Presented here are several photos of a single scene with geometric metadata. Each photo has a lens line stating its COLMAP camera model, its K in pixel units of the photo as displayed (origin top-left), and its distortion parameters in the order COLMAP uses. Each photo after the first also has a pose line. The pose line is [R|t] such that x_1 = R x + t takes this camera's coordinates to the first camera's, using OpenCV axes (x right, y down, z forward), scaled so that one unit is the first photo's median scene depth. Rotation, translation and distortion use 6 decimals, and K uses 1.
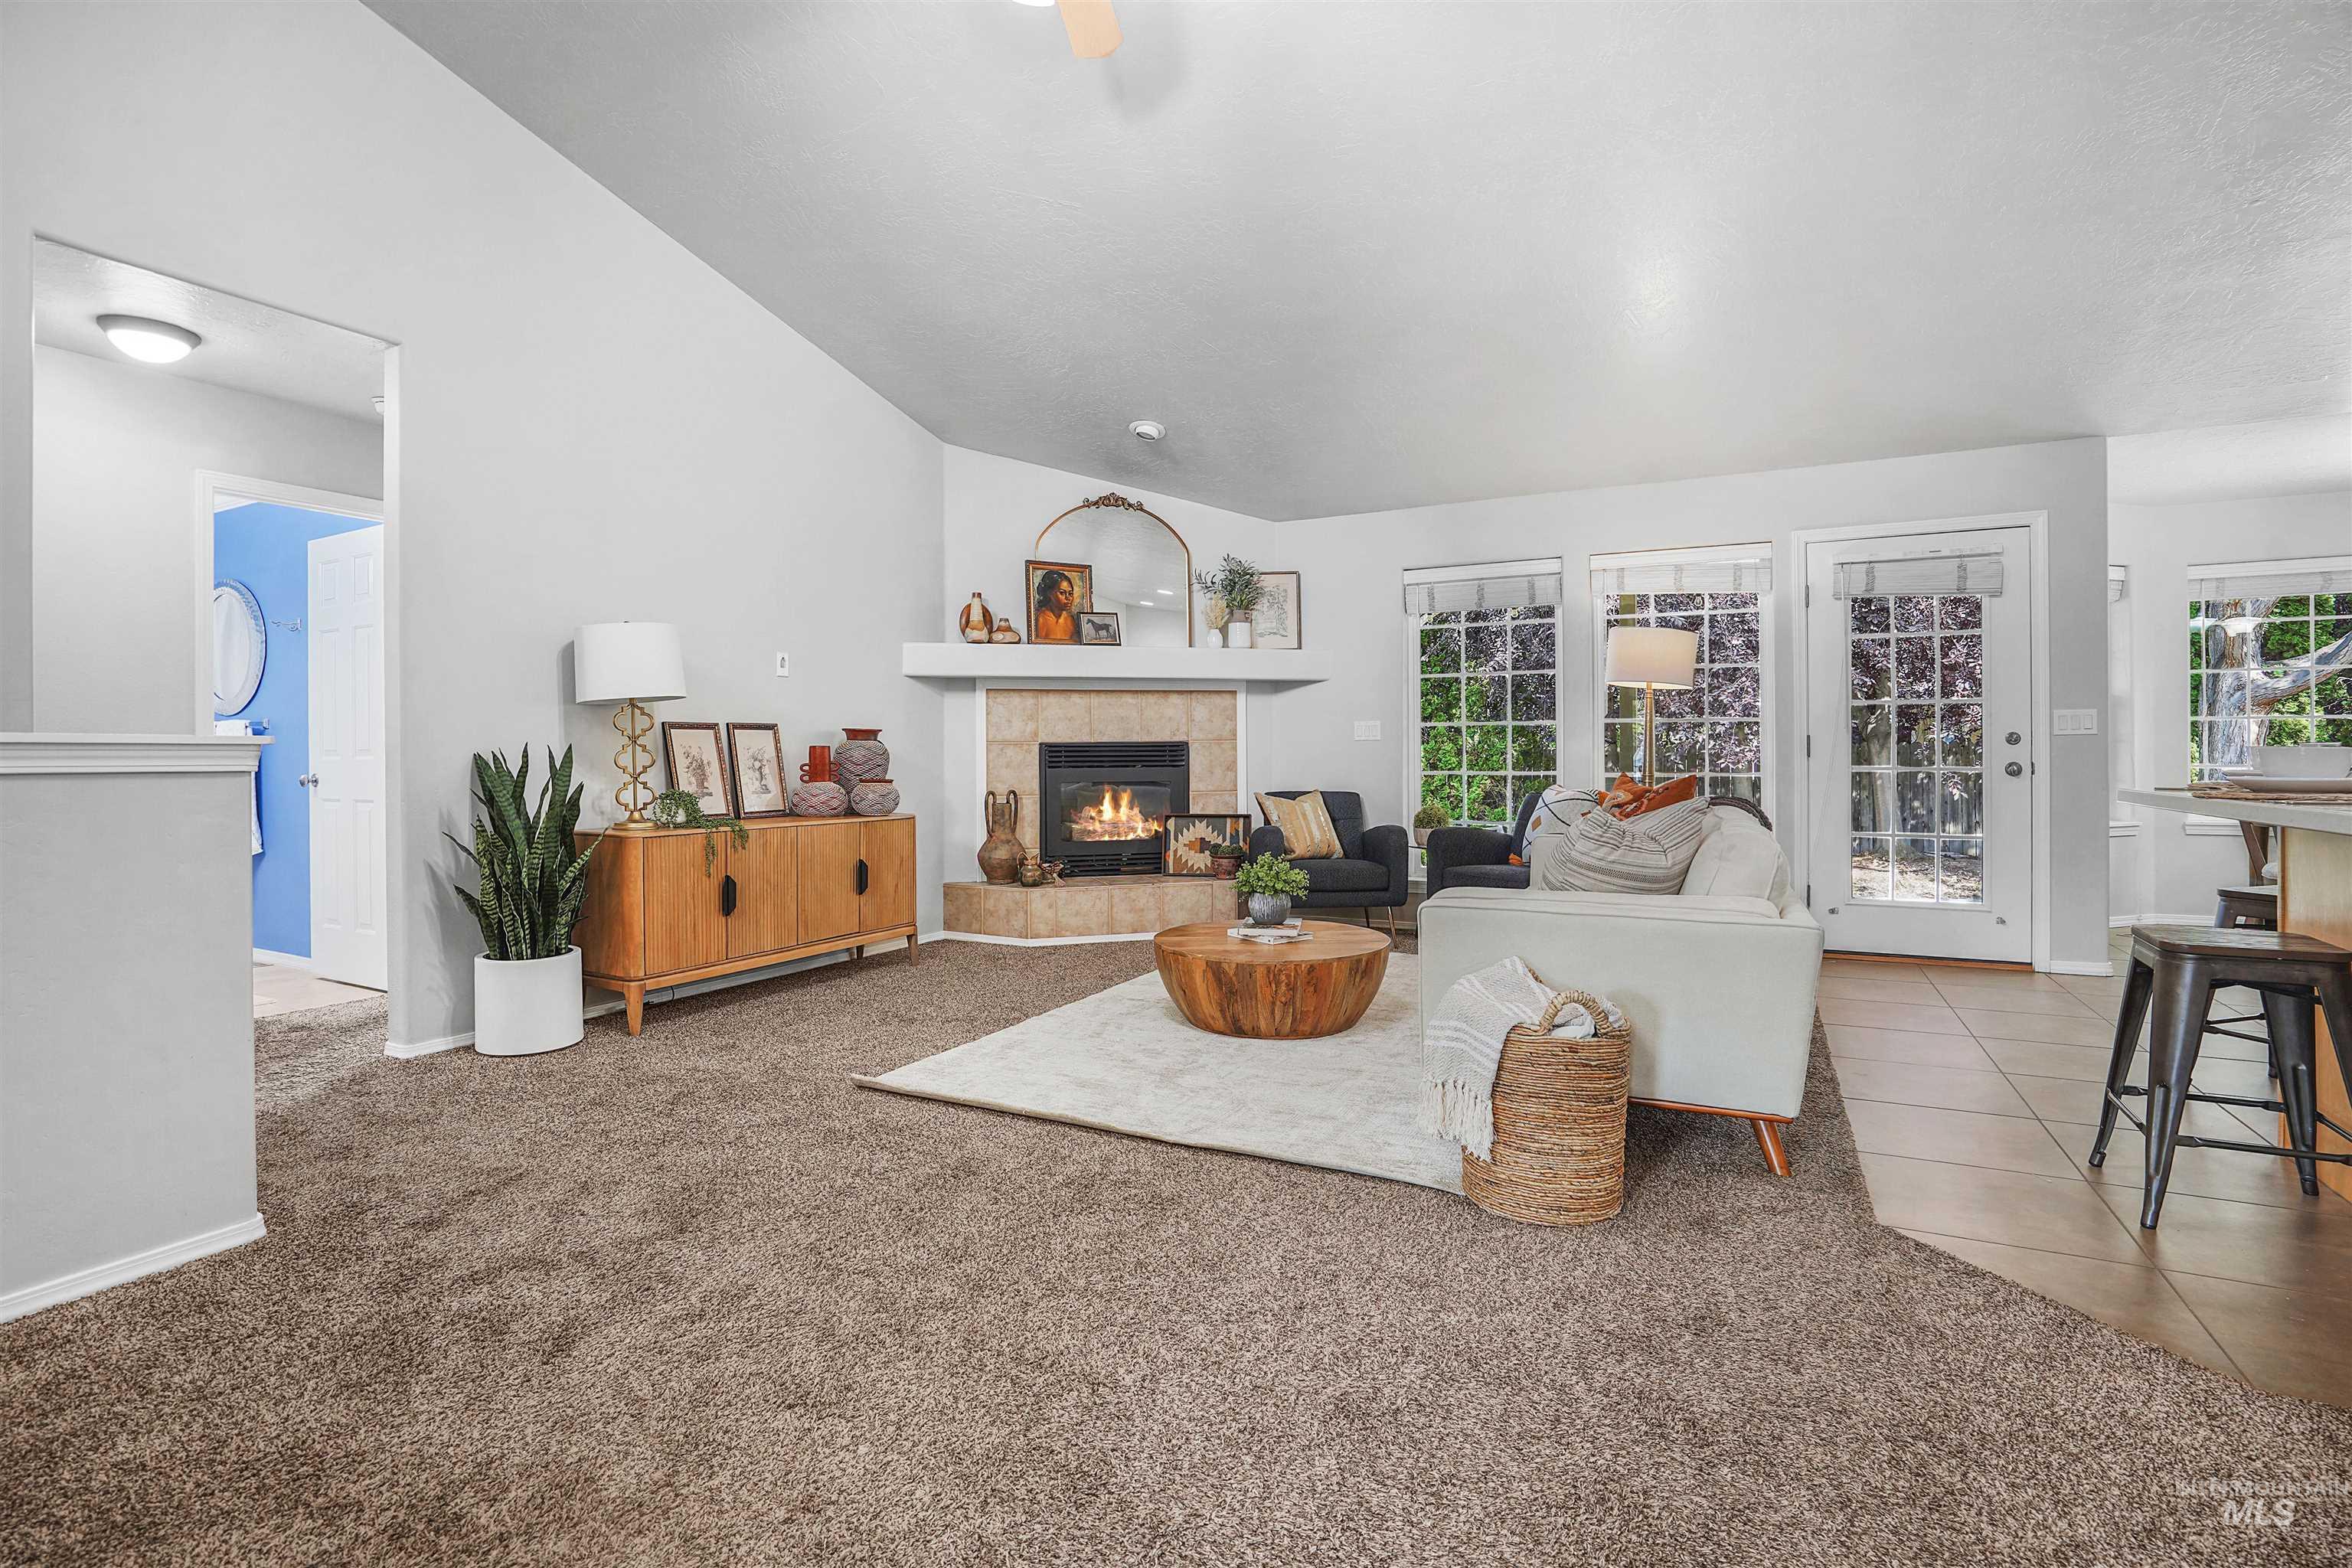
lens RADIAL K [[1092.8, 0, 1173.9], [0, 1092.8, 753.3], [0, 0, 1]] dist [-0.029709, 0.002885]
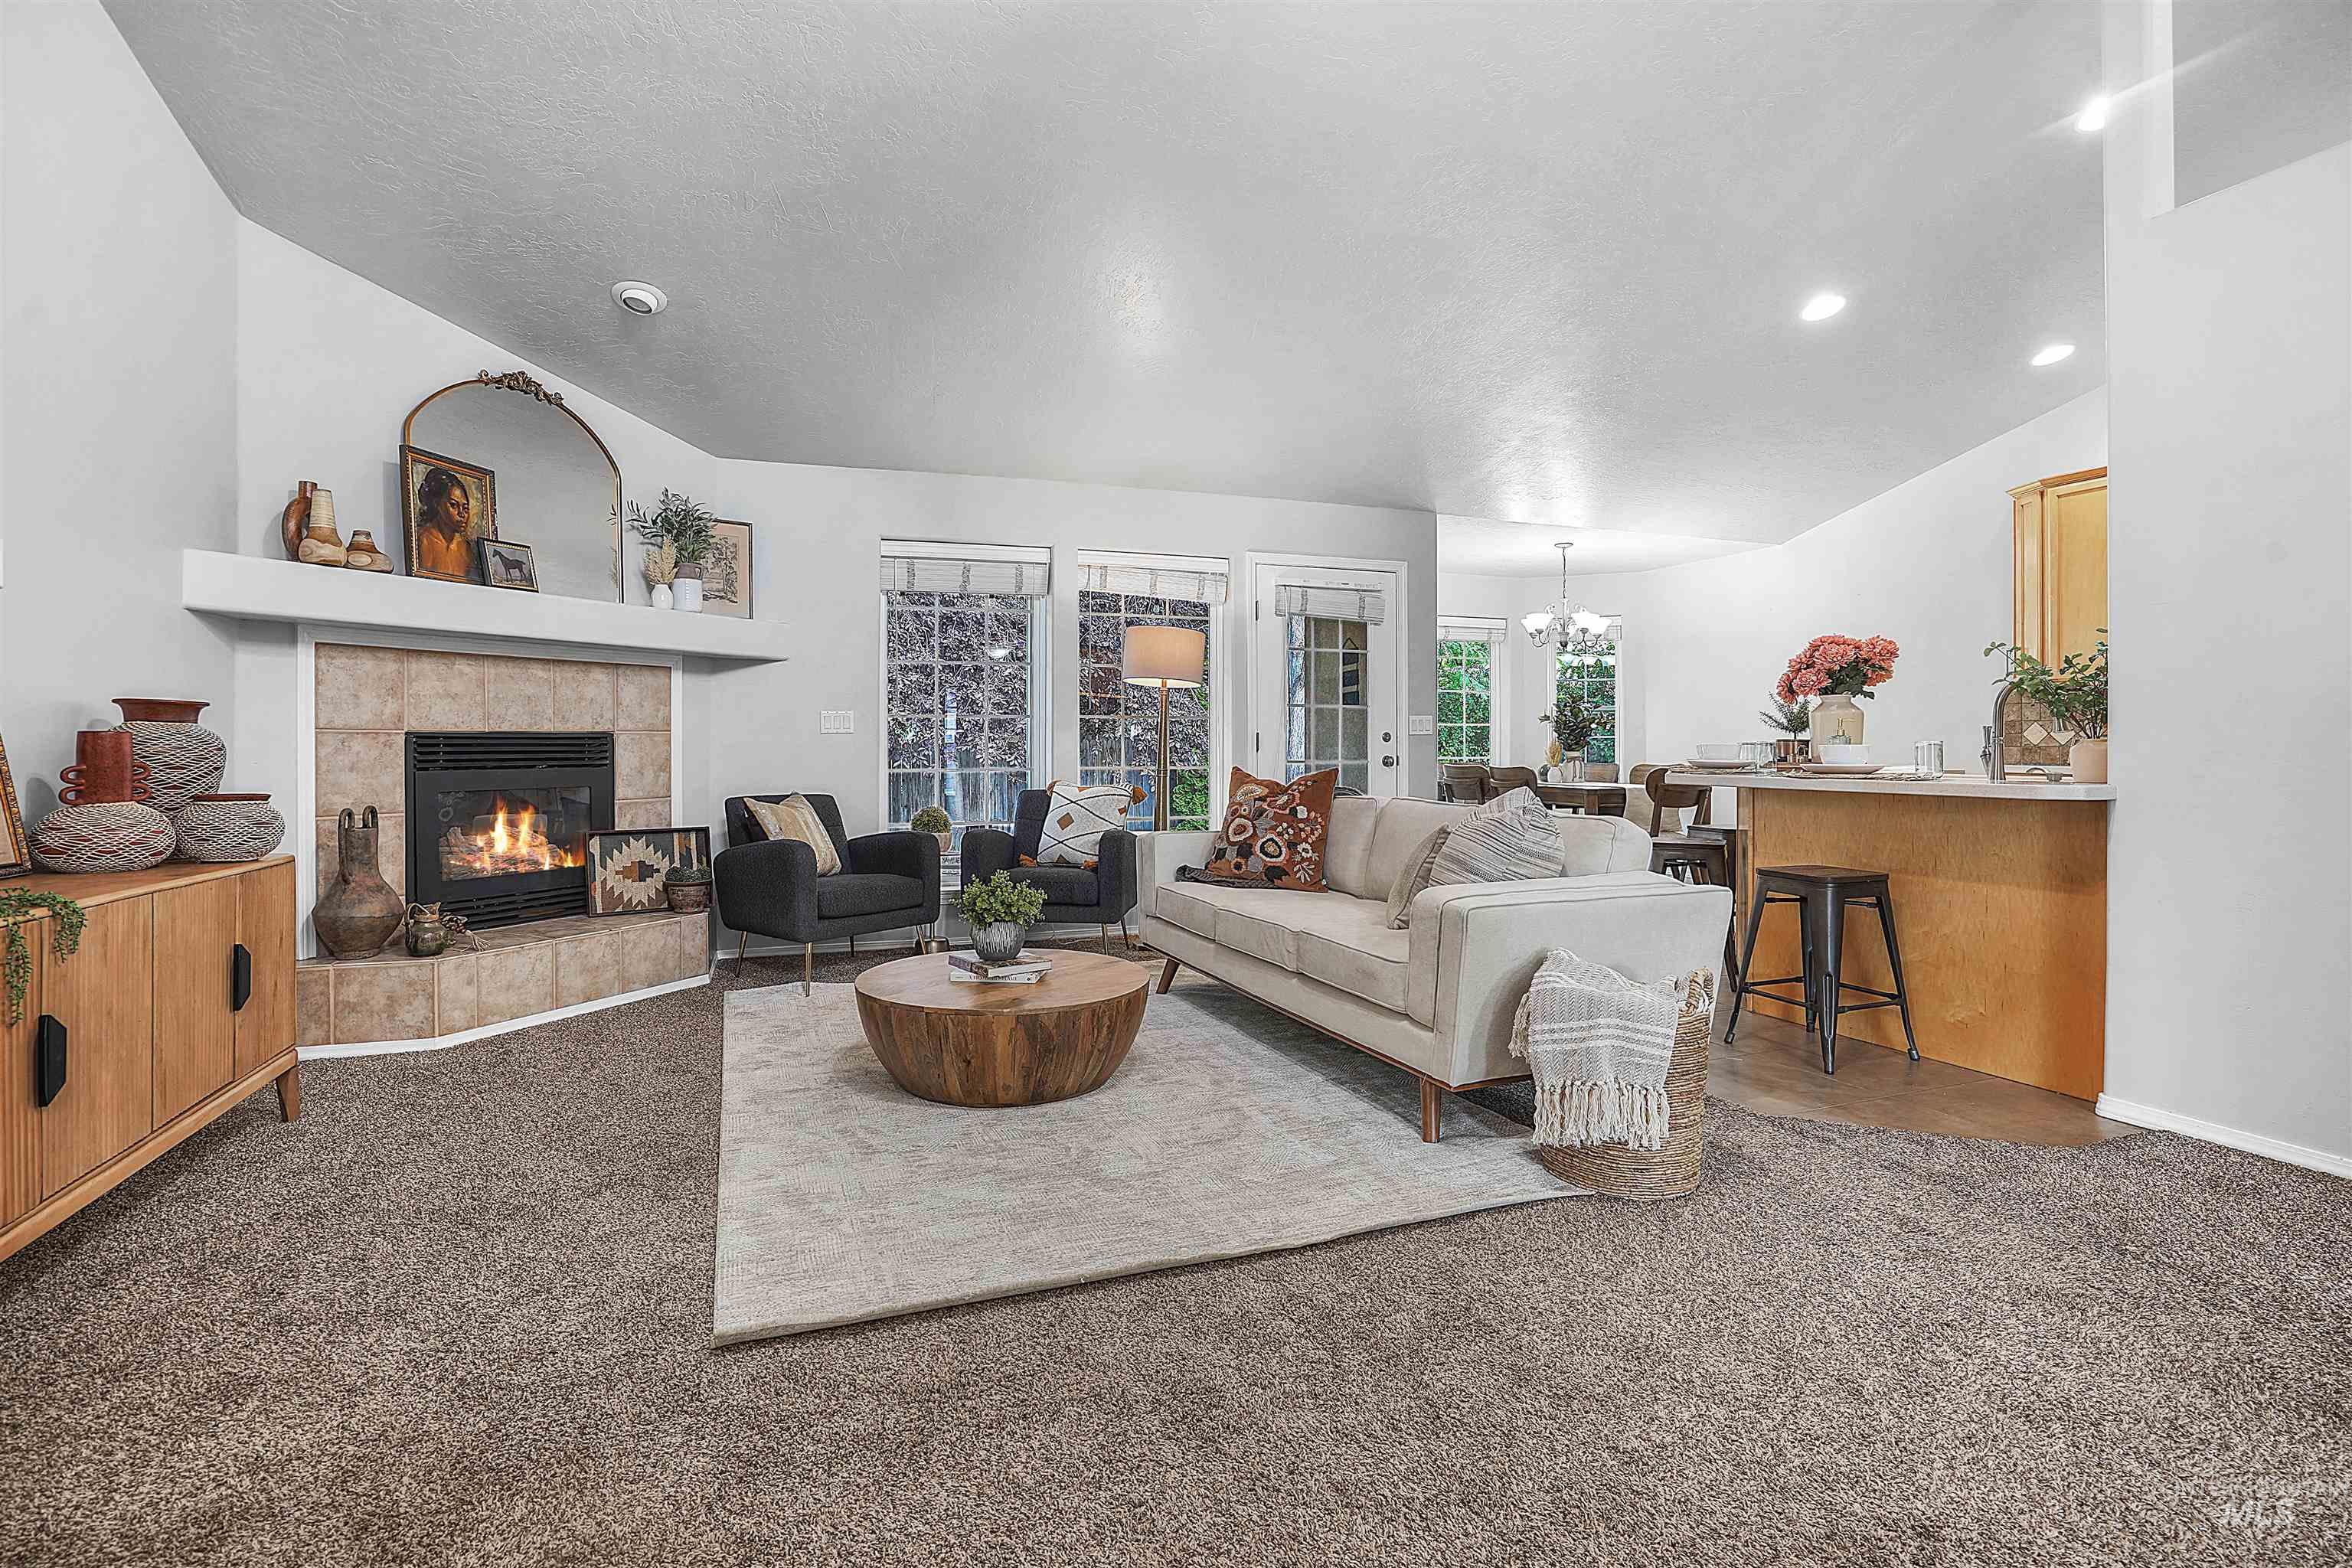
lens RADIAL K [[1092.8, 0, 1126.8], [0, 1092.8, 754.5], [0, 0, 1]] dist [-0.029709, 0.002885]
pose [[0.689908, -0.003161, 0.723891, -0.293108], [0.000641, 0.999993, 0.003755, 0.001669], [-0.723897, -0.002126, 0.689905, 0.255159]]
